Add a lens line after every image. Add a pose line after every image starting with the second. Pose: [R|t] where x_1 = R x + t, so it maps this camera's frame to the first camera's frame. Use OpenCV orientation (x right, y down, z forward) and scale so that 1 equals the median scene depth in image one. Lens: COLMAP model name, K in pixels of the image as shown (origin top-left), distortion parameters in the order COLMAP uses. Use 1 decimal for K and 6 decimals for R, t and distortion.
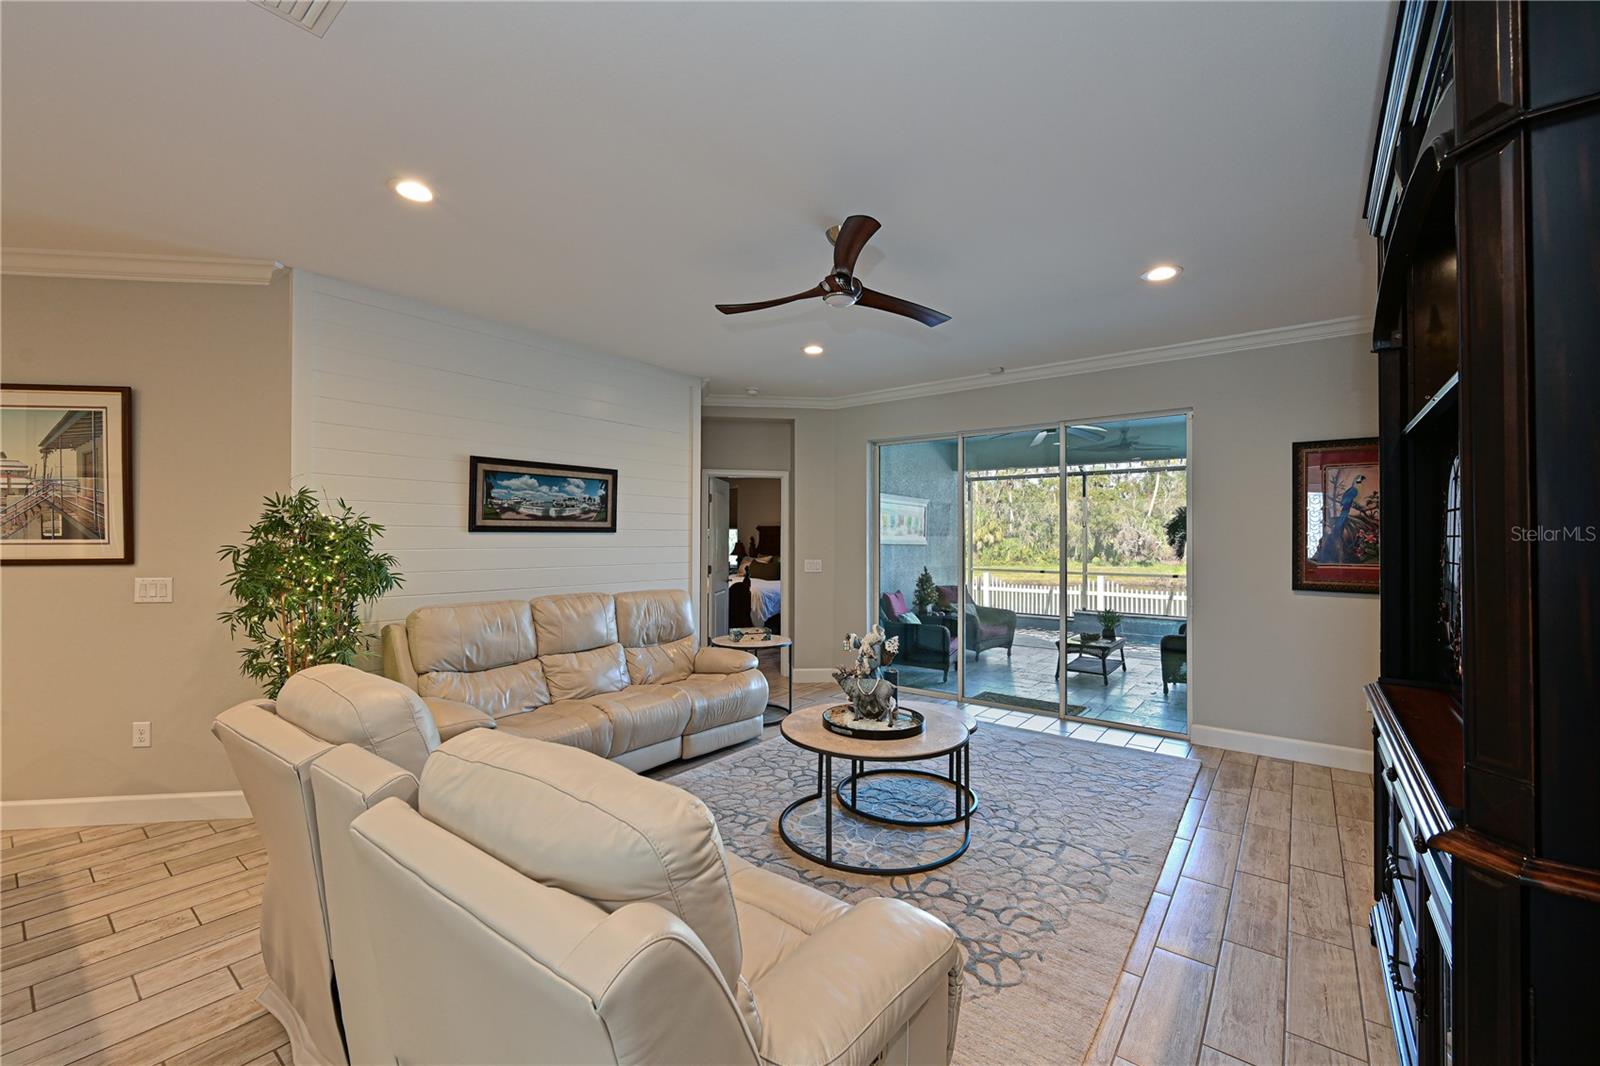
lens RADIAL K [[673.3, 0, 781.4], [0, 673.3, 526.1], [0, 0, 1]] dist [-0.000865, -0.000014]
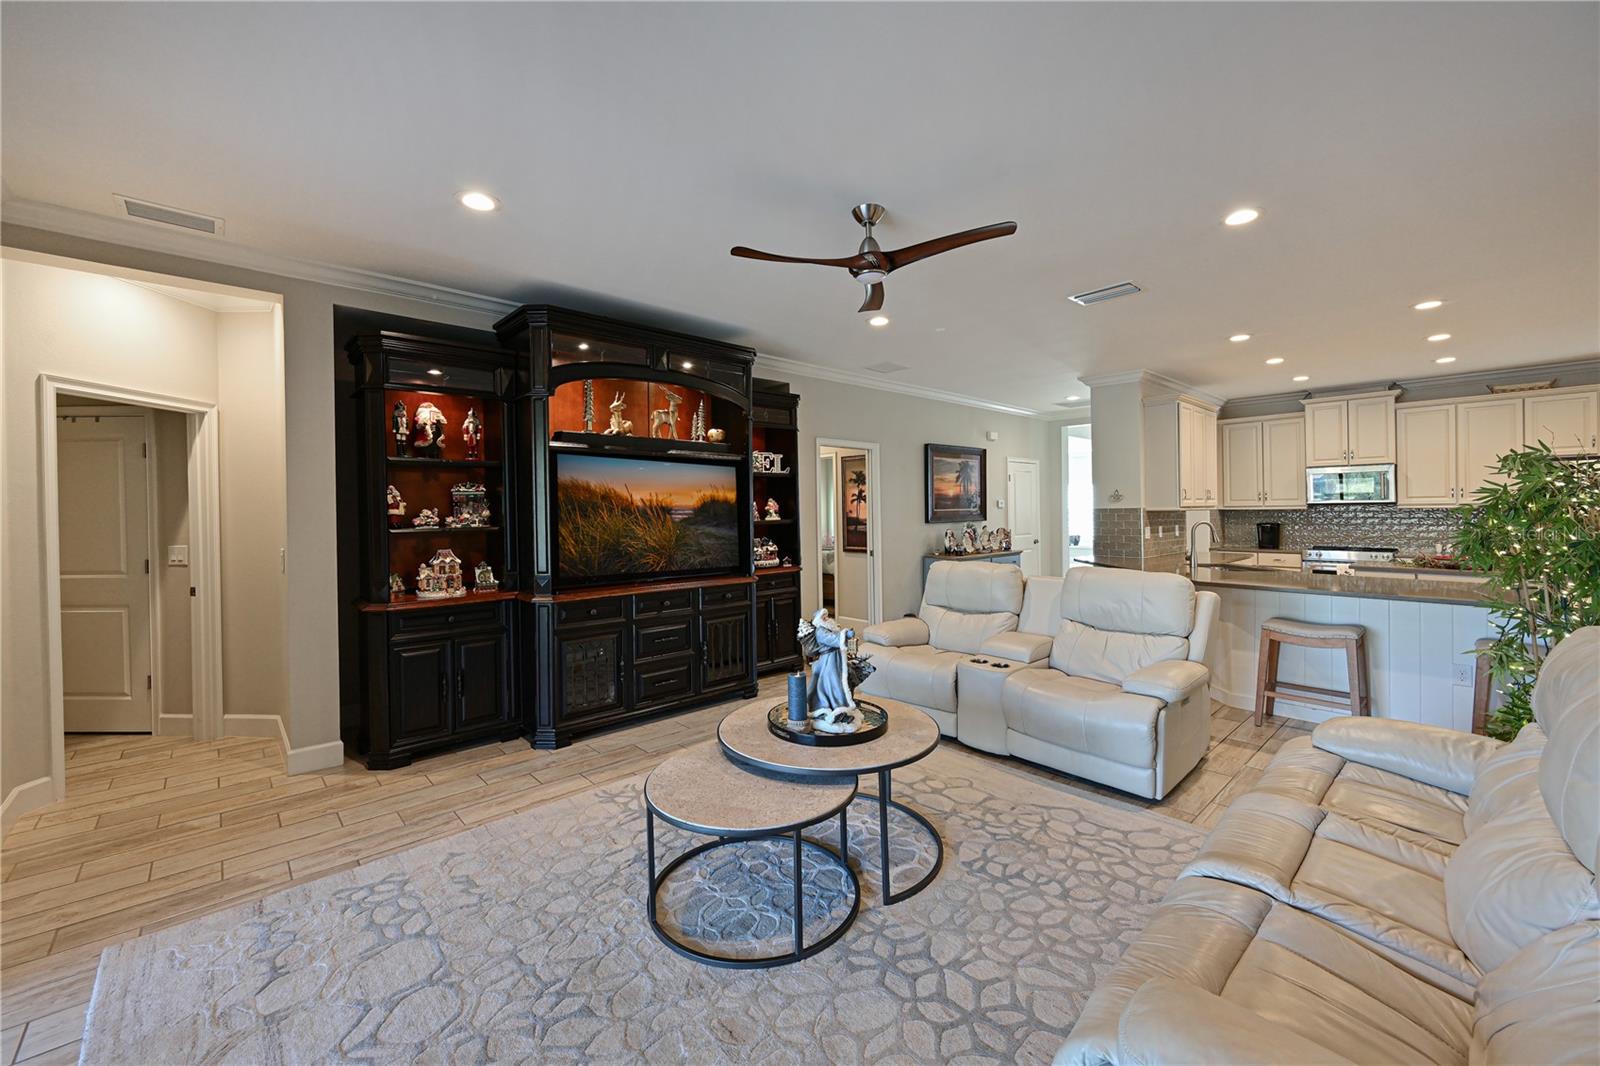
lens RADIAL K [[637.5, 0, 788.9], [0, 637.5, 509.9], [0, 0, 1]] dist [0.006904, -0.000096]
pose [[-0.987739, 0.004198, 0.156059, 0.044943], [0.000089, 0.999653, -0.026328, 0.043211], [-0.156116, -0.025991, -0.987397, 1.408520]]
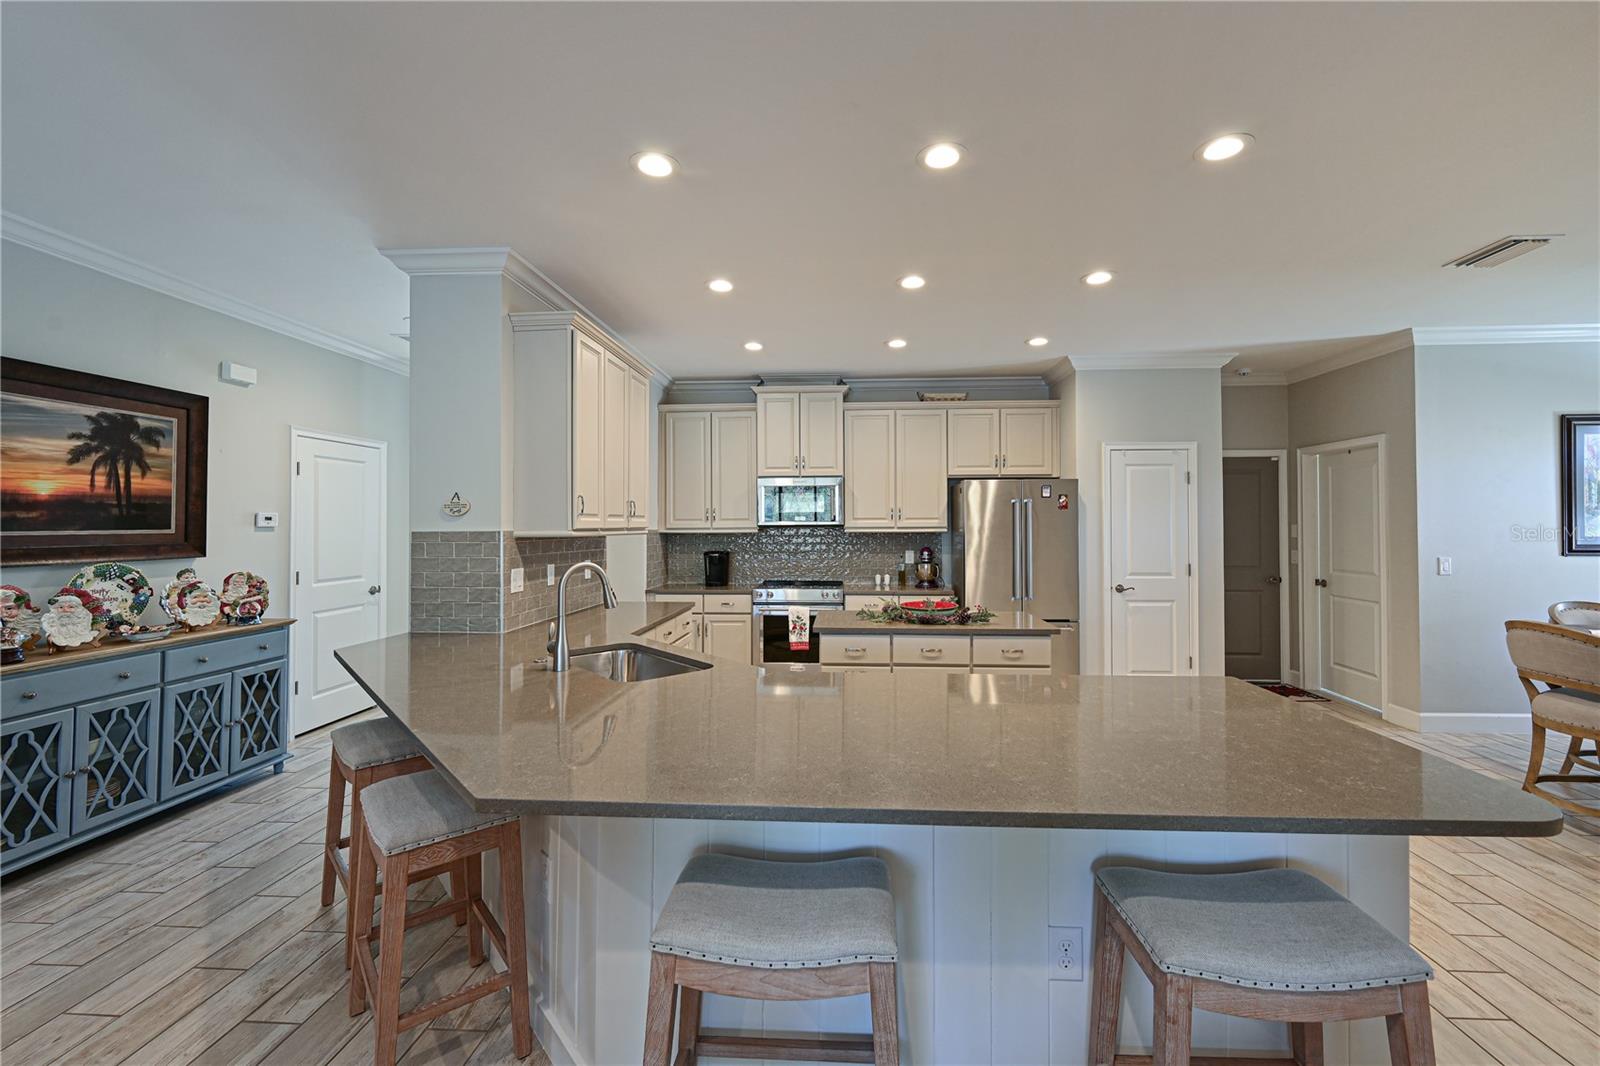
lens RADIAL K [[656.2, 0, 815.1], [0, 656.2, 525.6], [0, 0, 1]] dist [-0.001504, -0.000164]
pose [[-0.815674, -0.004097, -0.578497, -0.394852], [0.011928, 0.999643, -0.023898, 0.014431], [0.578389, -0.026393, -0.815334, 0.630095]]
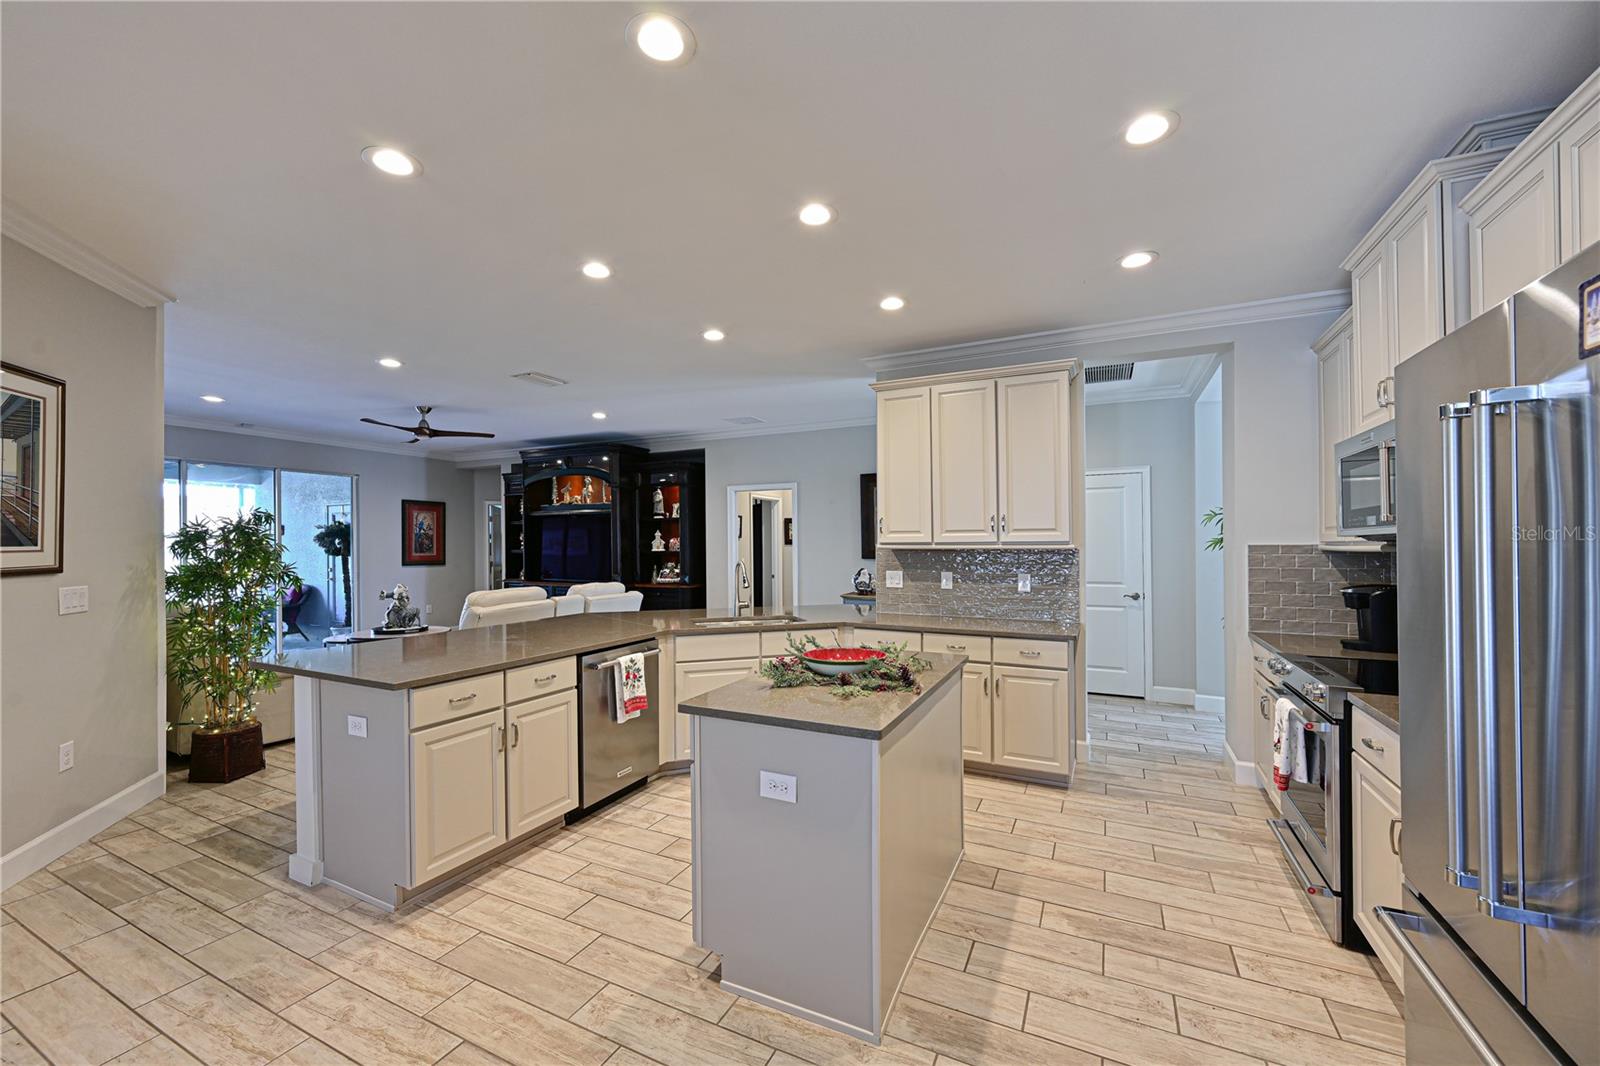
lens RADIAL K [[623.1, 0, 799.2], [0, 623.1, 562.4], [0, 0, 1]] dist [-0.008828, -0.000061]
pose [[-0.209547, -0.032831, 0.977247, -1.575750], [-0.018348, 0.999392, 0.029641, -0.001209], [-0.977626, -0.011719, -0.210022, 0.151050]]
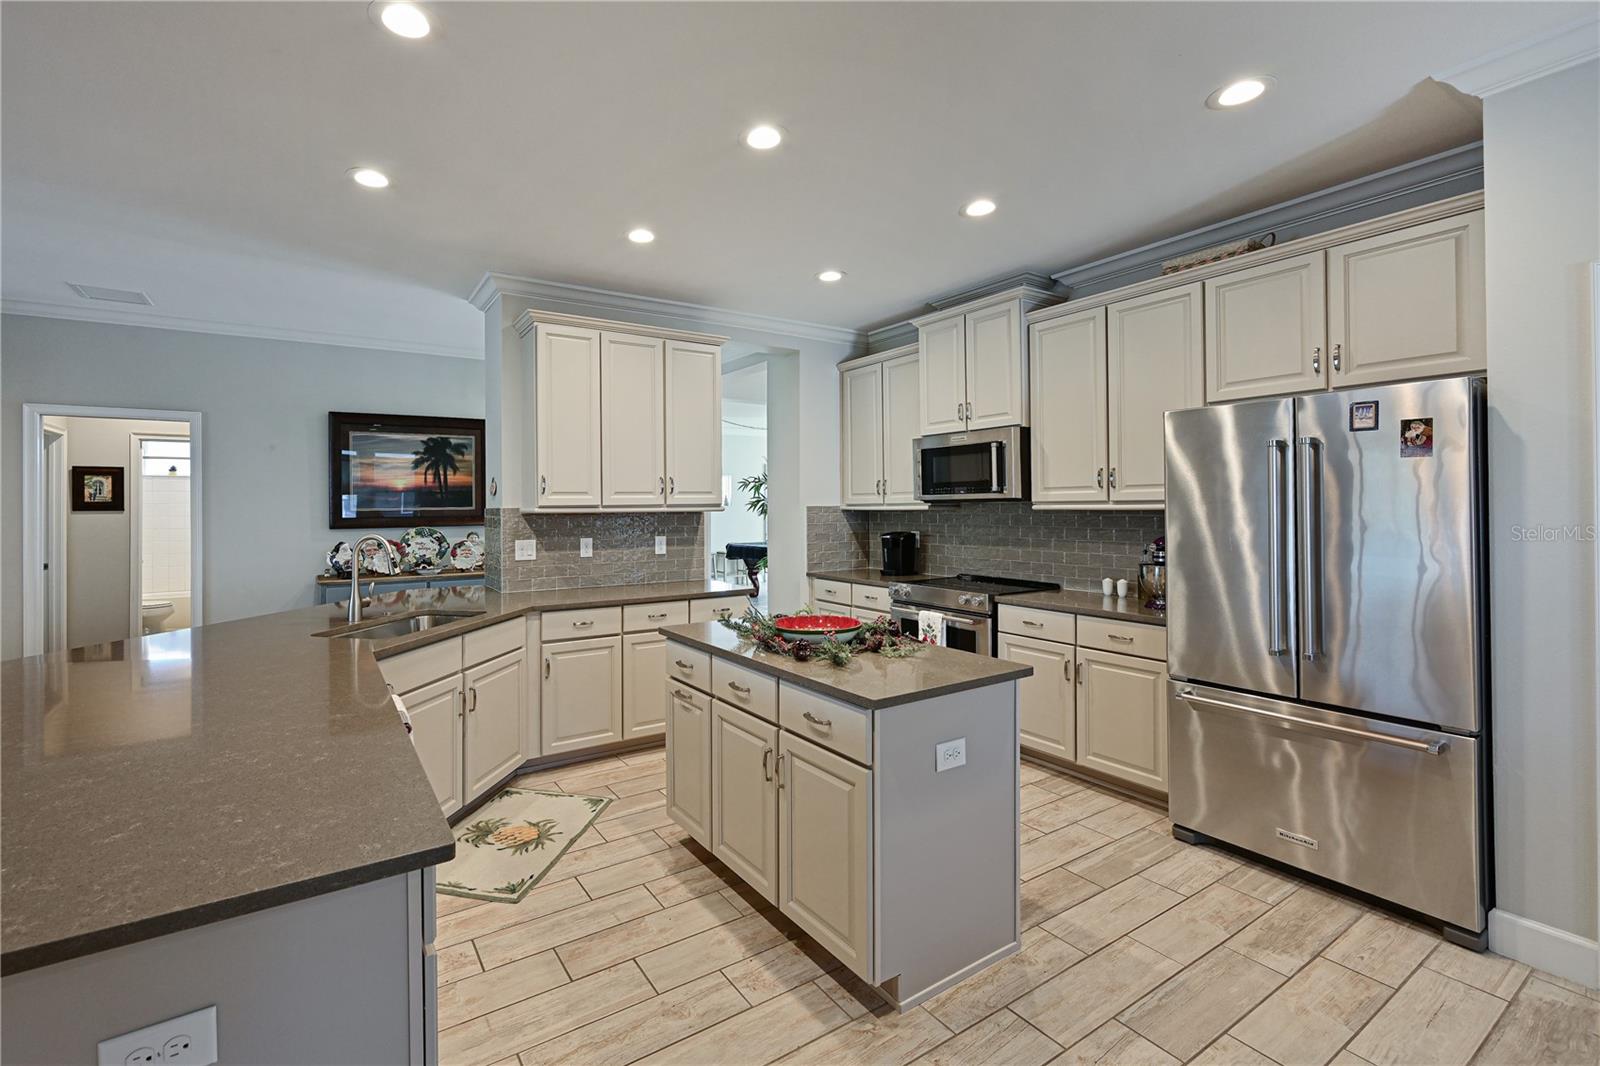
lens RADIAL K [[681.0, 0, 711.3], [0, 681.0, 515.0], [0, 0, 1]] dist [-0.000322, -0.000032]
pose [[-0.934495, -0.002370, 0.355968, -1.145317], [-0.005110, 0.999964, -0.006757, 0.012656], [-0.355939, -0.008133, -0.934474, 0.583866]]
